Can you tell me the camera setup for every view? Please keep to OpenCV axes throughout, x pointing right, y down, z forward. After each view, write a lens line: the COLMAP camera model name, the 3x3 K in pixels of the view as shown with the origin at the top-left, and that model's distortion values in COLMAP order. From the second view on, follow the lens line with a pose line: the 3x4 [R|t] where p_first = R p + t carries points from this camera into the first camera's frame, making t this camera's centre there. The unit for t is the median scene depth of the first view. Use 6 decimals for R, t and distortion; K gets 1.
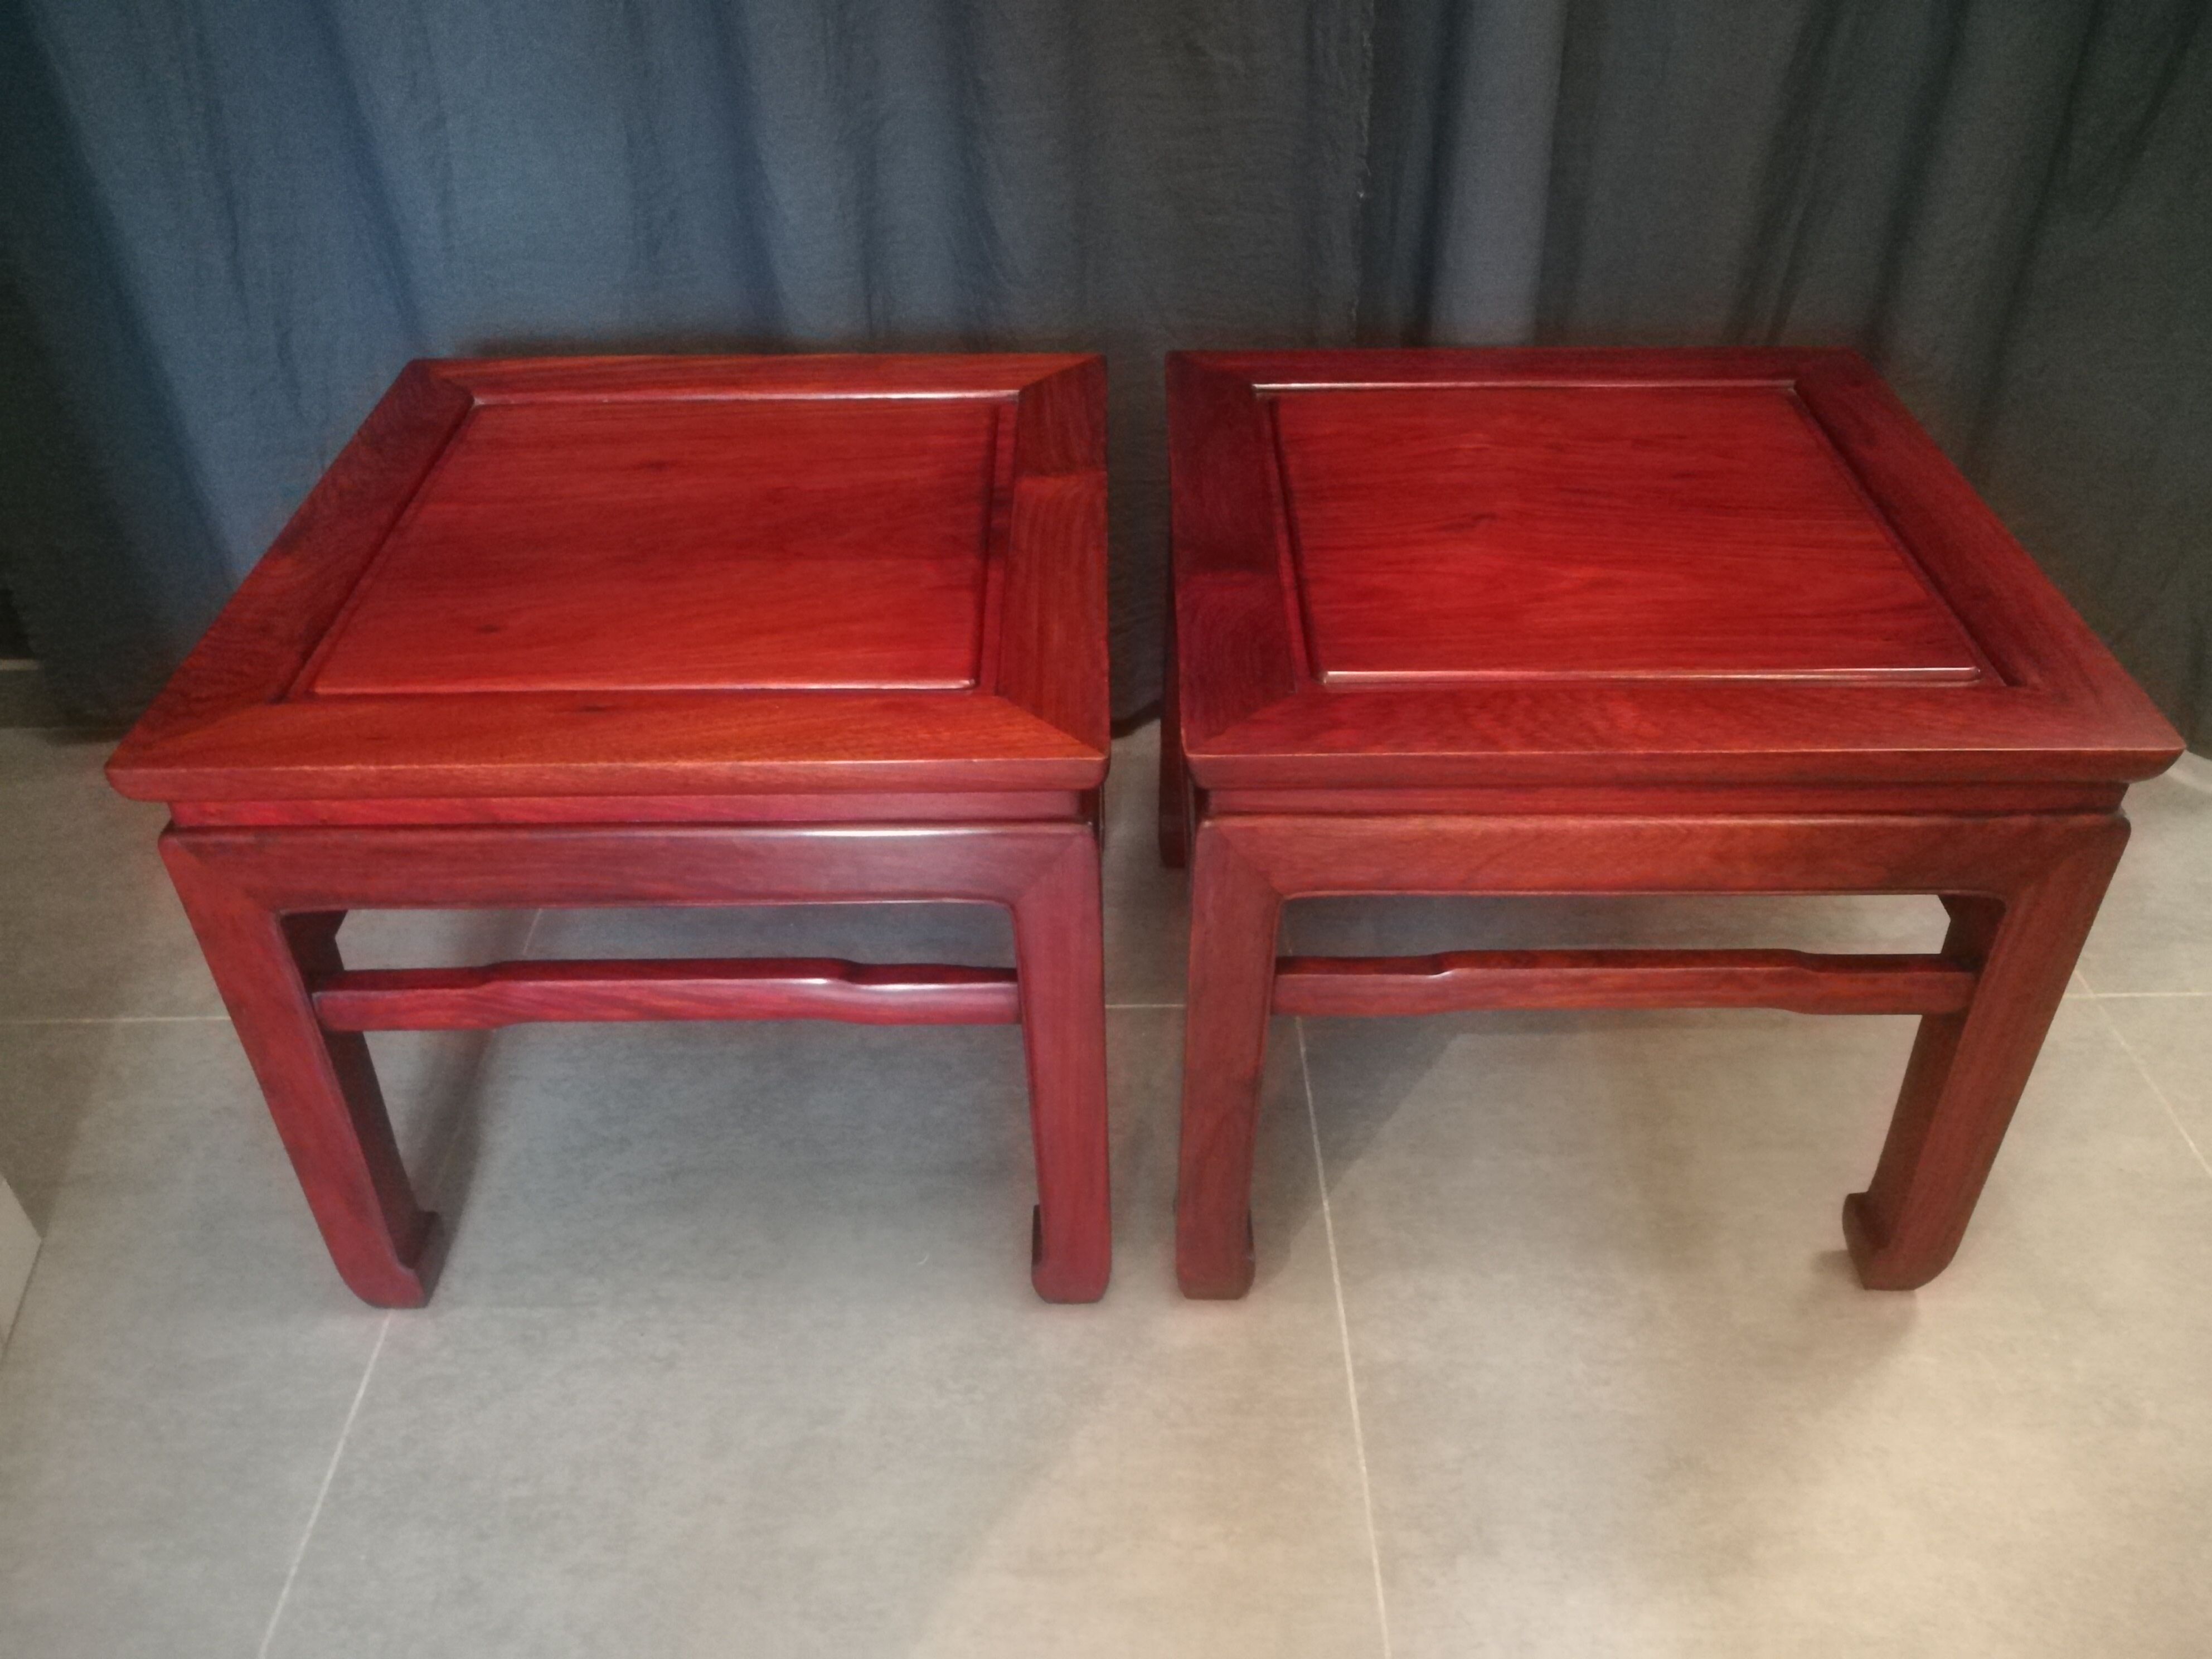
lens RADIAL K [[1785.8, 0, 1106.0], [0, 1785.8, 829.5], [0, 0, 1]] dist [-0.040588, 0.085230]
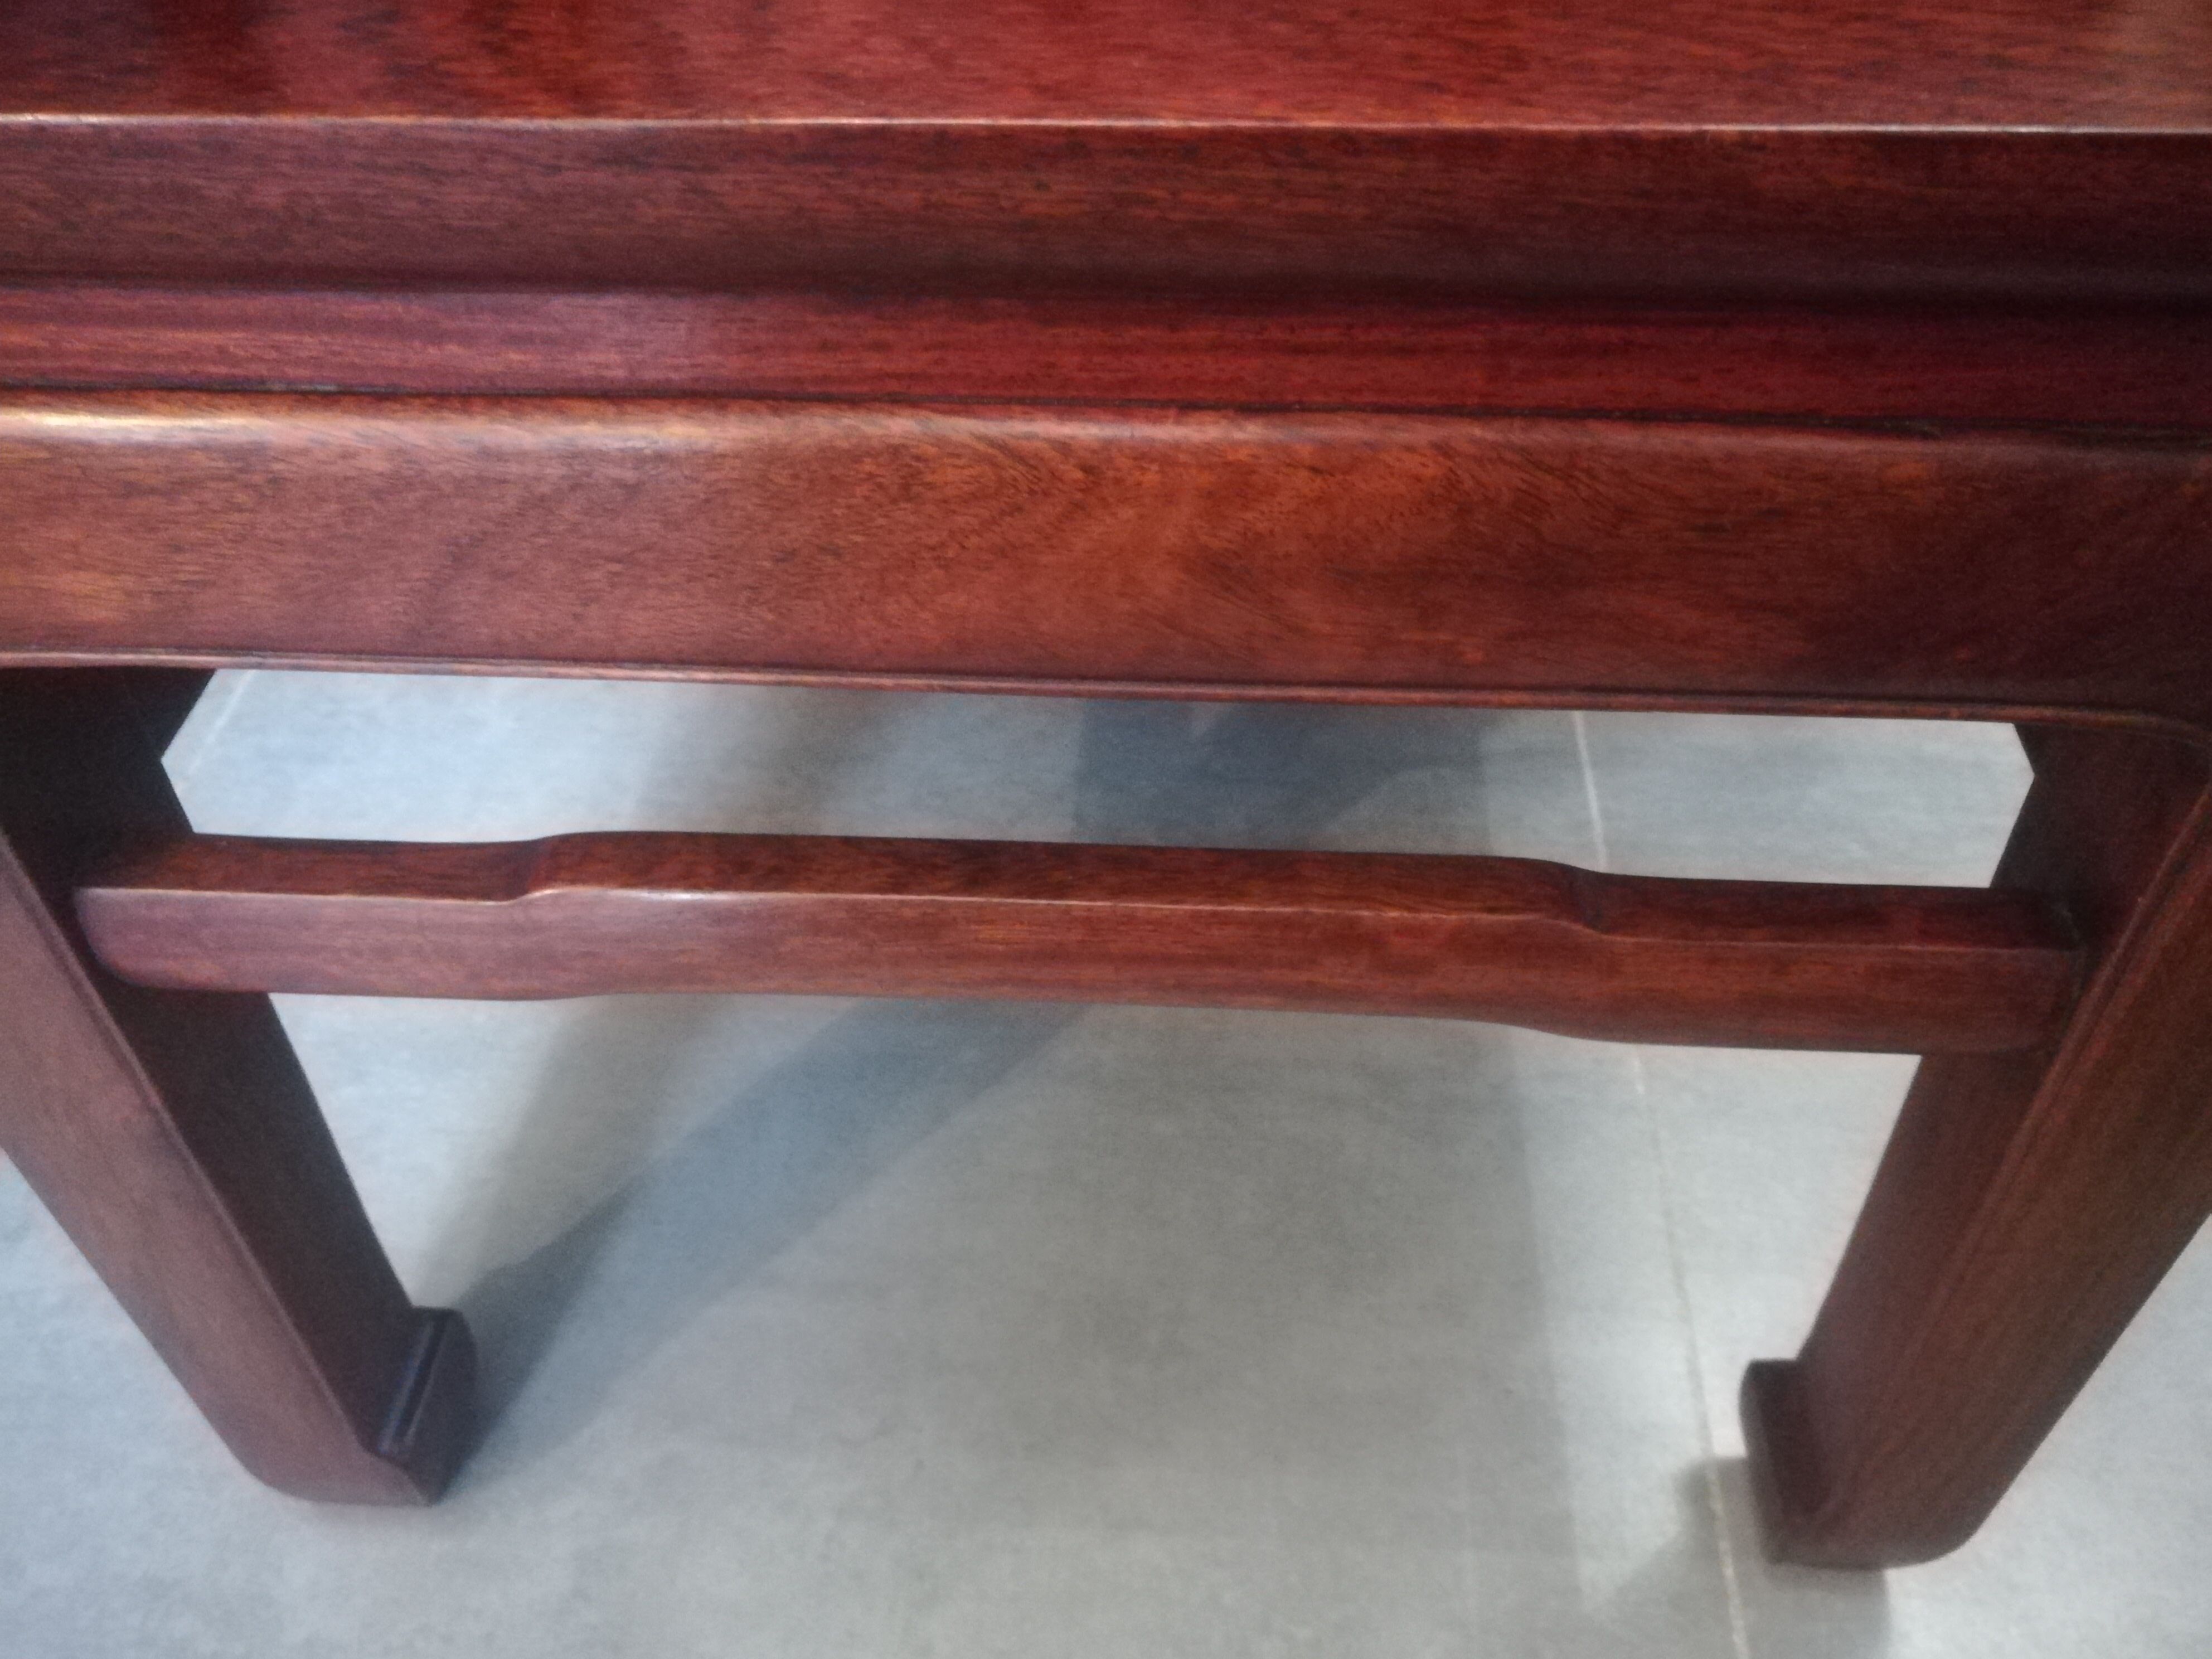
lens RADIAL K [[1785.8, 0, 1106.0], [0, 1785.8, 829.5], [0, 0, 1]] dist [-0.040588, 0.085230]
pose [[0.997607, 0.036862, -0.058489, 0.297296], [-0.028479, 0.989997, 0.138187, 0.015679], [0.062997, -0.136191, 0.988678, 0.607617]]
